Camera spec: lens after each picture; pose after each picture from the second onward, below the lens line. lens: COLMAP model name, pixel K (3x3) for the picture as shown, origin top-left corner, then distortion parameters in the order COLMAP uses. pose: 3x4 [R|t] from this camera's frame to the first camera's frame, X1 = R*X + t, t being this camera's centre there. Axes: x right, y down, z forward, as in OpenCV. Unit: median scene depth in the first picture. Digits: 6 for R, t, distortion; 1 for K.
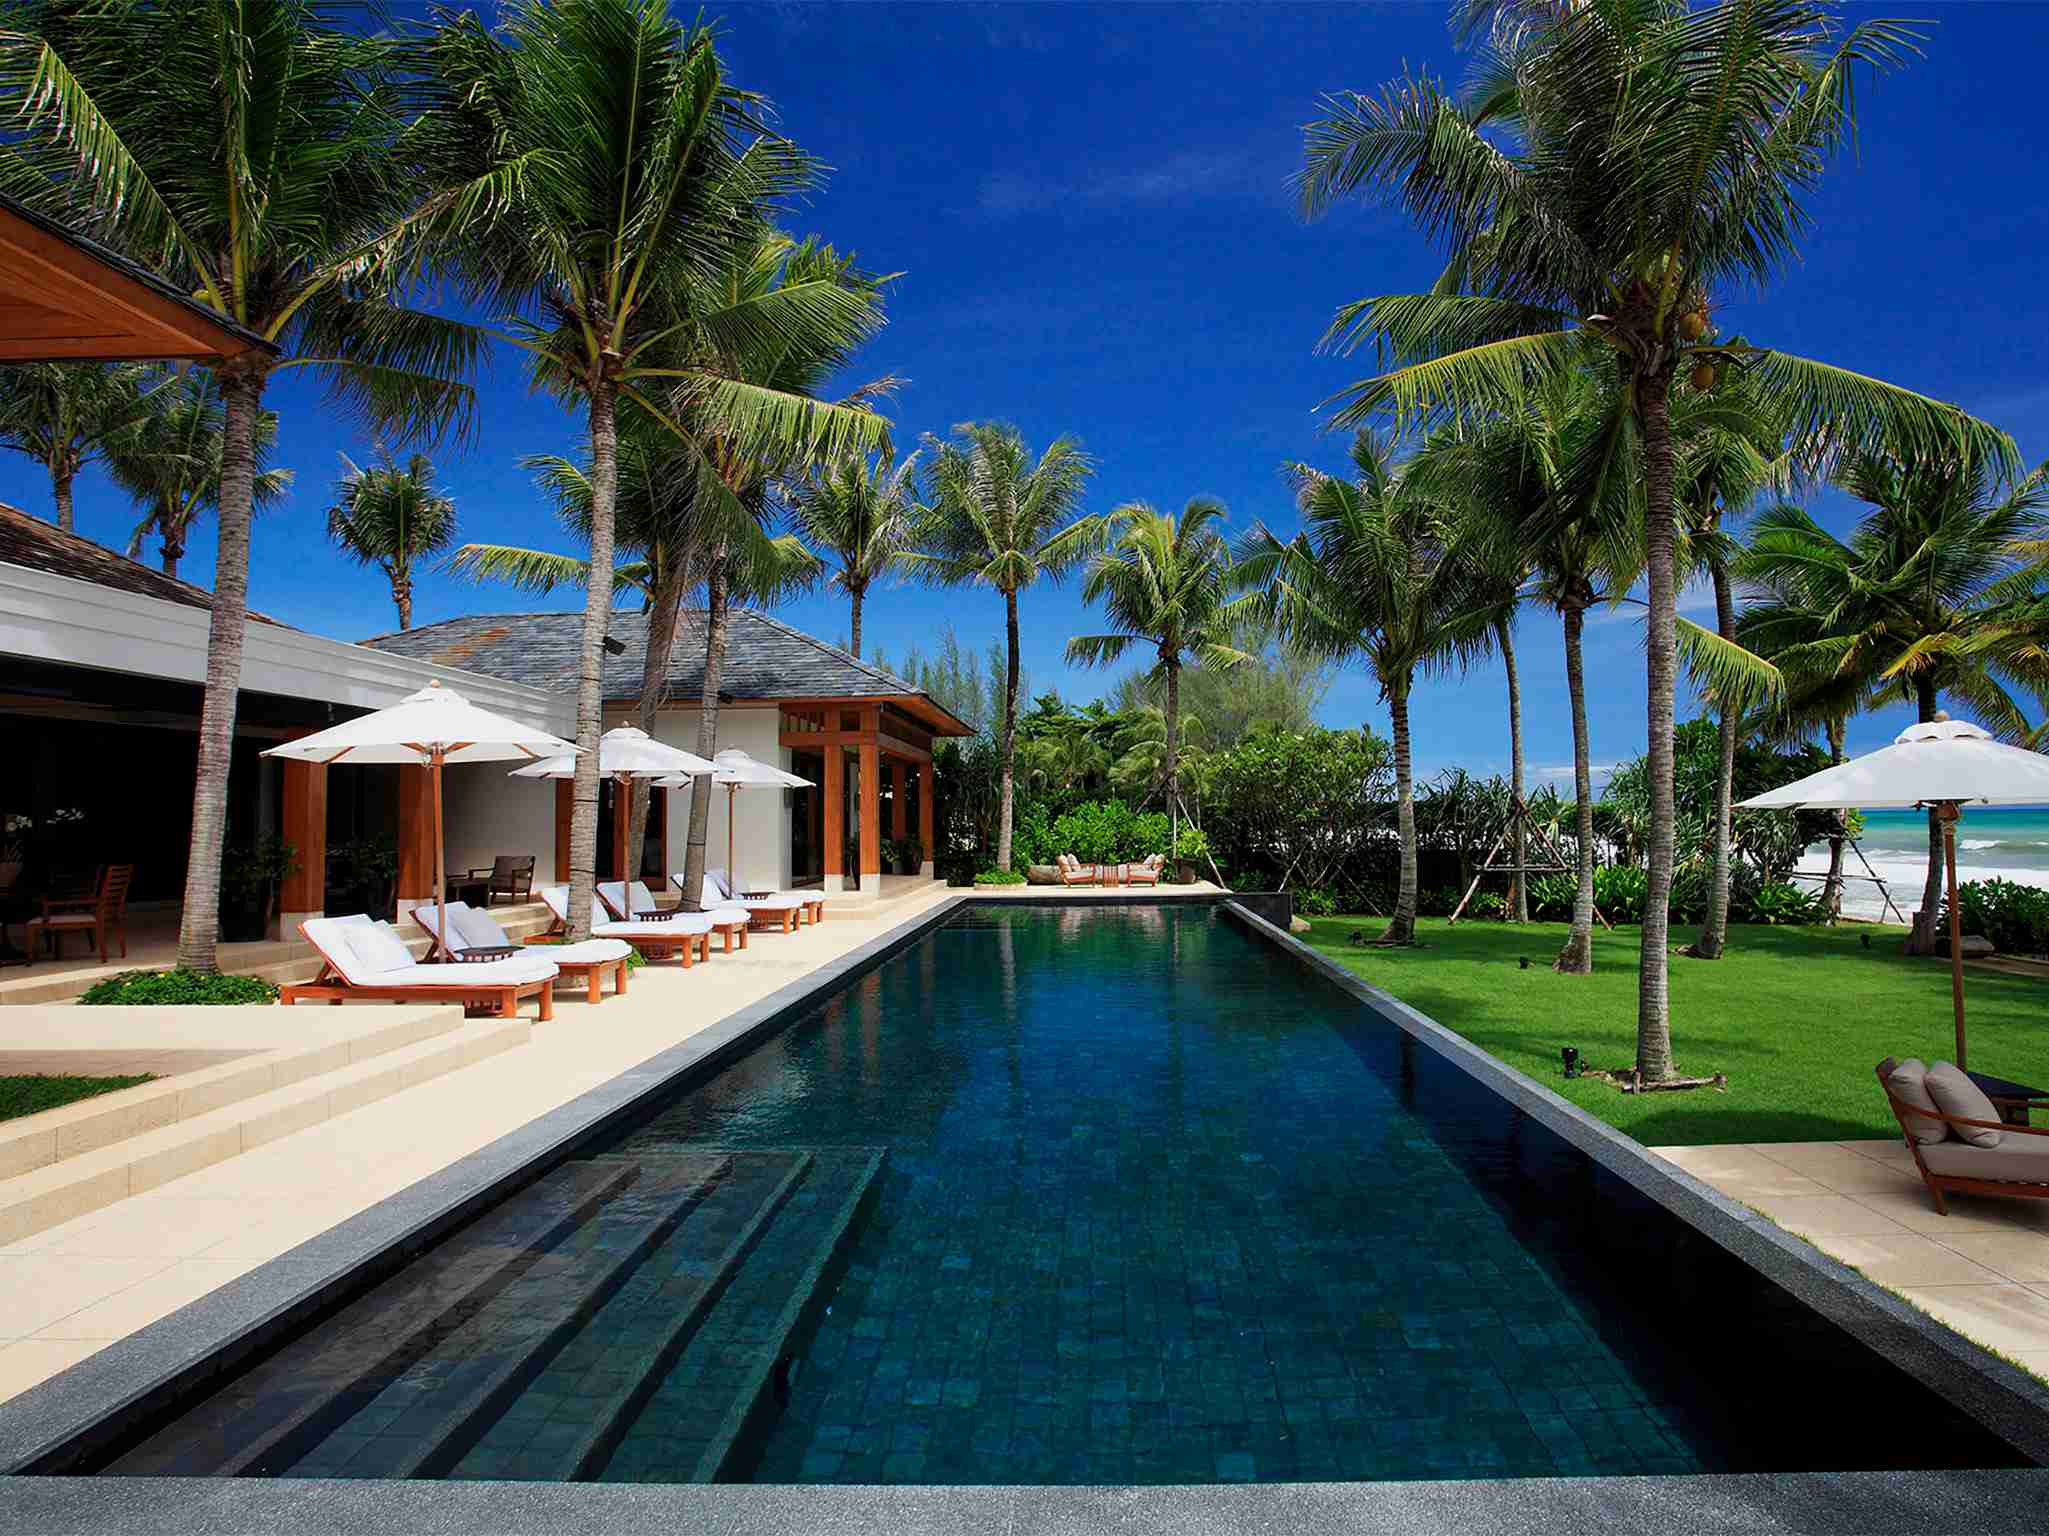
lens RADIAL K [[1109.4, 0, 1028.5], [0, 1109.4, 764.9], [0, 0, 1]] dist [-0.003063, -0.000160]
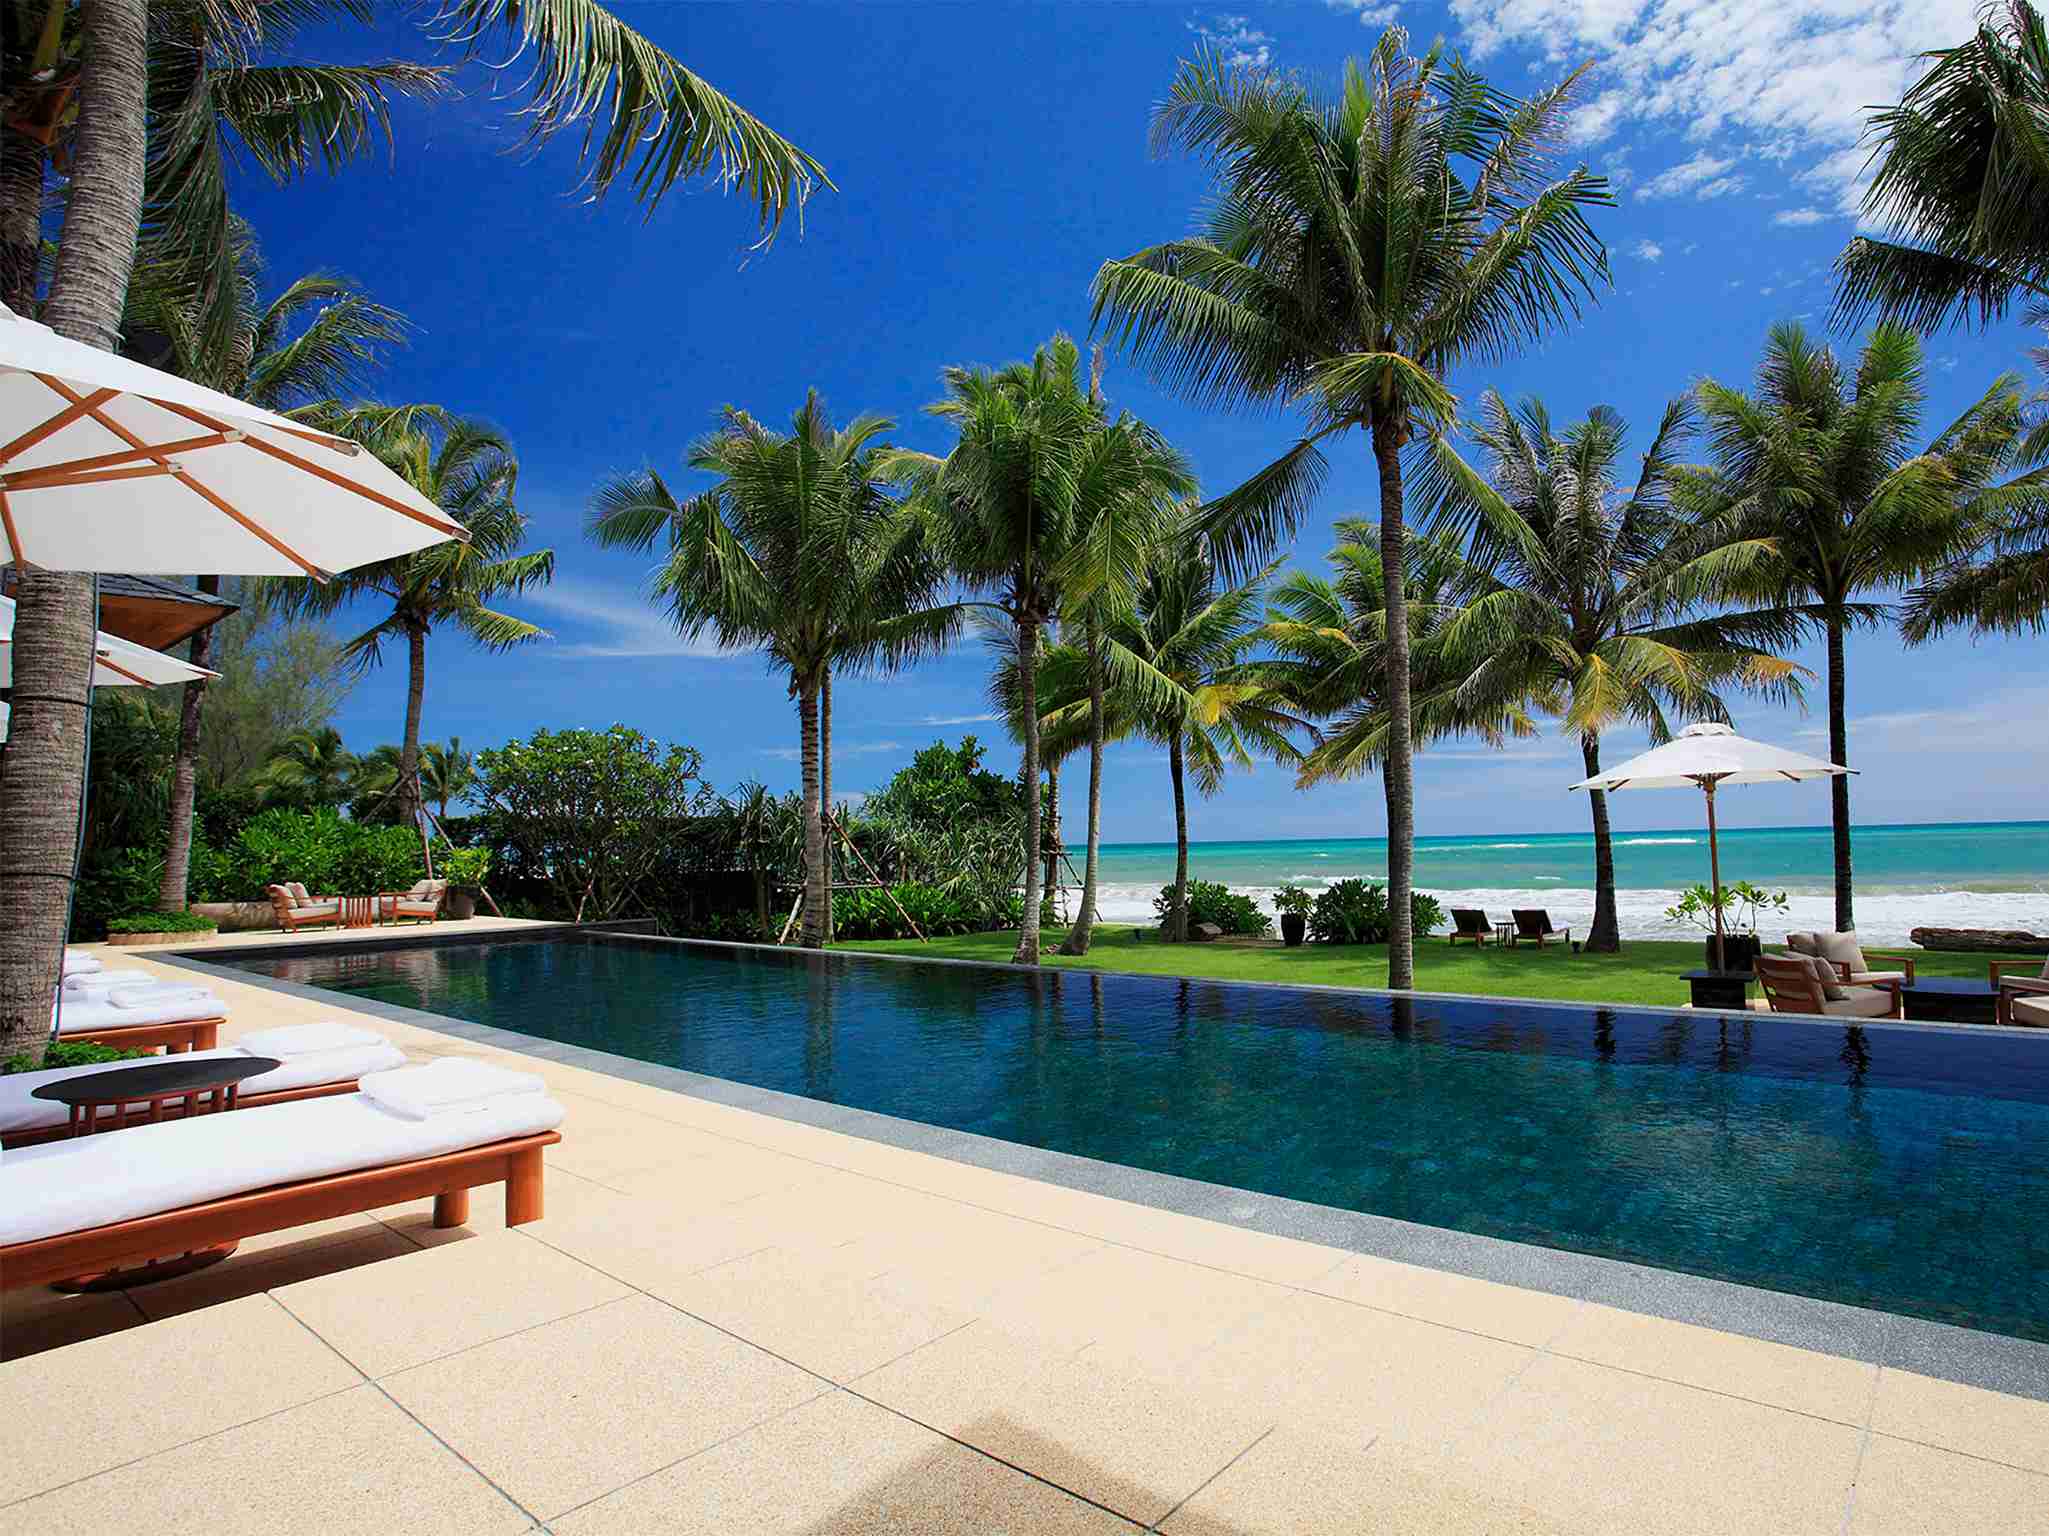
lens RADIAL K [[1109.4, 0, 1020.8], [0, 1109.4, 770.5], [0, 0, 1]] dist [-0.003063, -0.000160]
pose [[0.644537, 0.052986, 0.762735, -0.196454], [-0.032812, 0.998594, -0.041643, 0.026227], [-0.763868, 0.001814, 0.645370, 0.230103]]
